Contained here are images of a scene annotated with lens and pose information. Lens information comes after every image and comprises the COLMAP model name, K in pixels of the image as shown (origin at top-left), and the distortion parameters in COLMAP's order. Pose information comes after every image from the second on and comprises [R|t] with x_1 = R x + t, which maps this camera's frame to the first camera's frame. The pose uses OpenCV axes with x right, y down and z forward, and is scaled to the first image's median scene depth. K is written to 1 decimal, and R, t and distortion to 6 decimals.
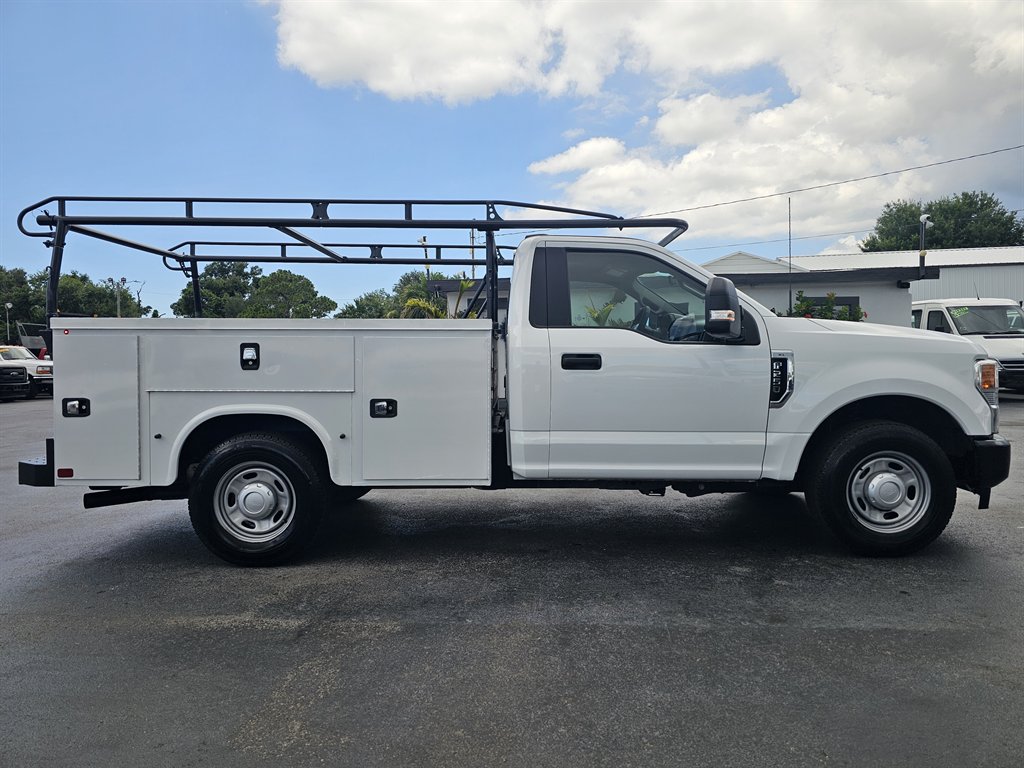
lens RADIAL K [[692.4, 0, 507.7], [0, 692.4, 378.4], [0, 0, 1]] dist [0.056402, -0.042270]
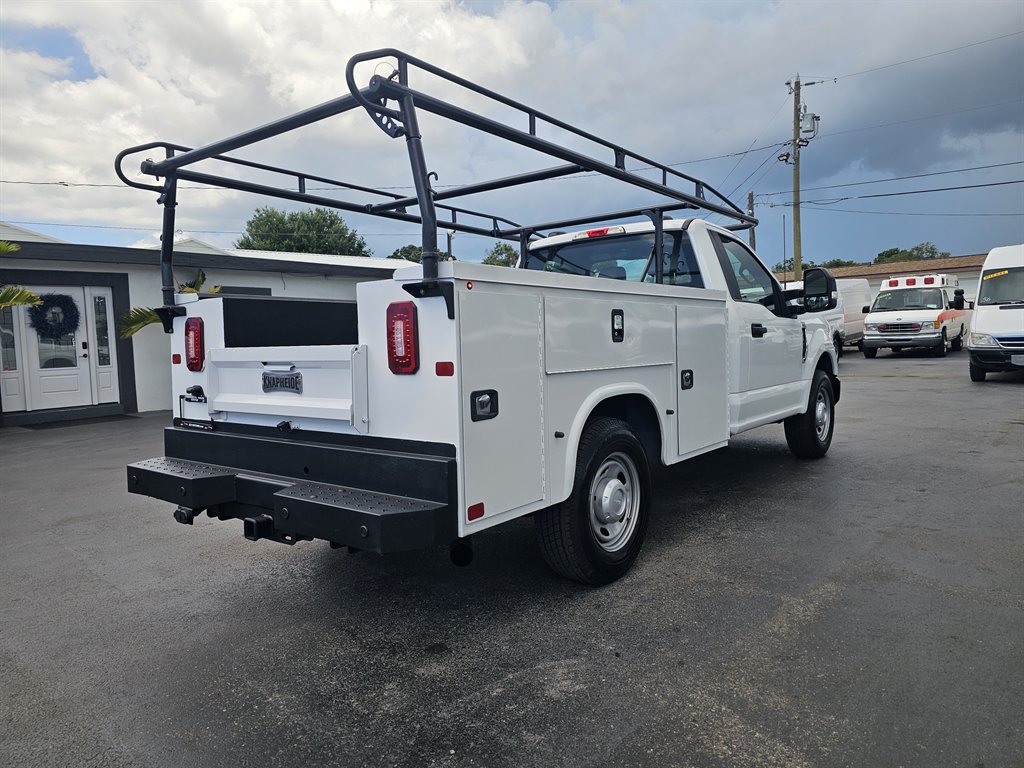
lens RADIAL K [[692.4, 0, 507.7], [0, 692.4, 378.4], [0, 0, 1]] dist [0.056402, -0.042270]
pose [[0.606389, -0.054819, 0.793276, -0.098946], [0.051421, 0.998236, 0.029676, -0.000033], [-0.793504, 0.022796, 0.608138, 0.054414]]
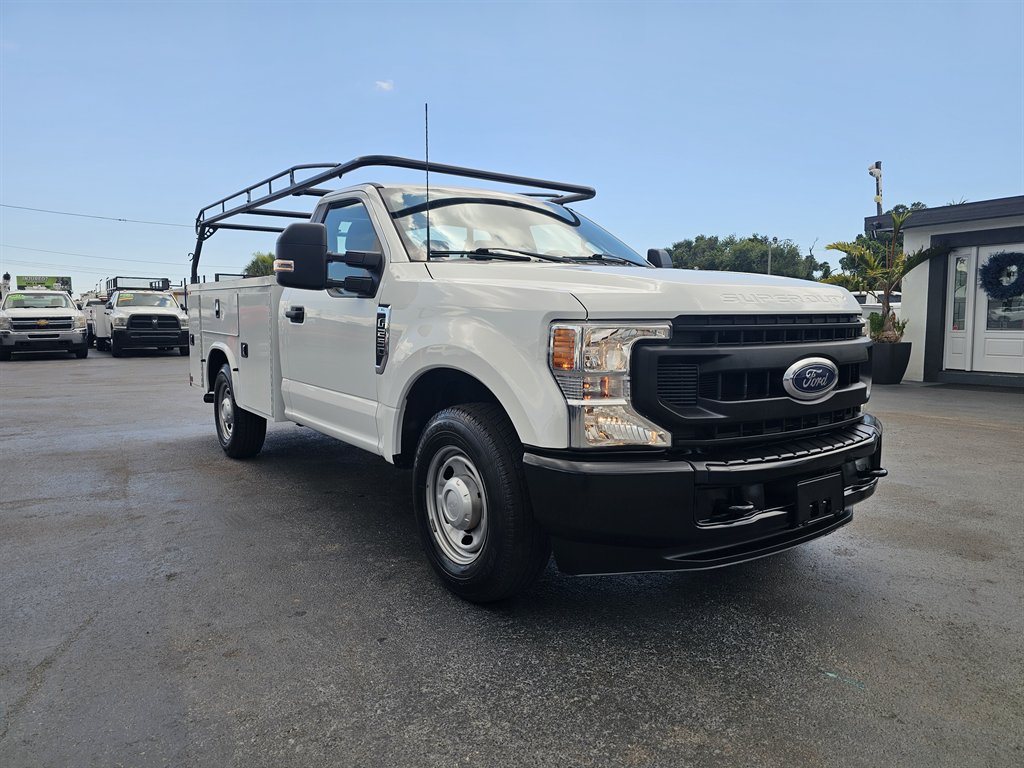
lens RADIAL K [[692.4, 0, 507.7], [0, 692.4, 378.4], [0, 0, 1]] dist [0.056402, -0.042270]
pose [[0.589767, 0.083915, -0.803202, 0.101333], [-0.032851, 0.996256, 0.079963, -0.002080], [0.806905, -0.020774, 0.590316, 0.056854]]
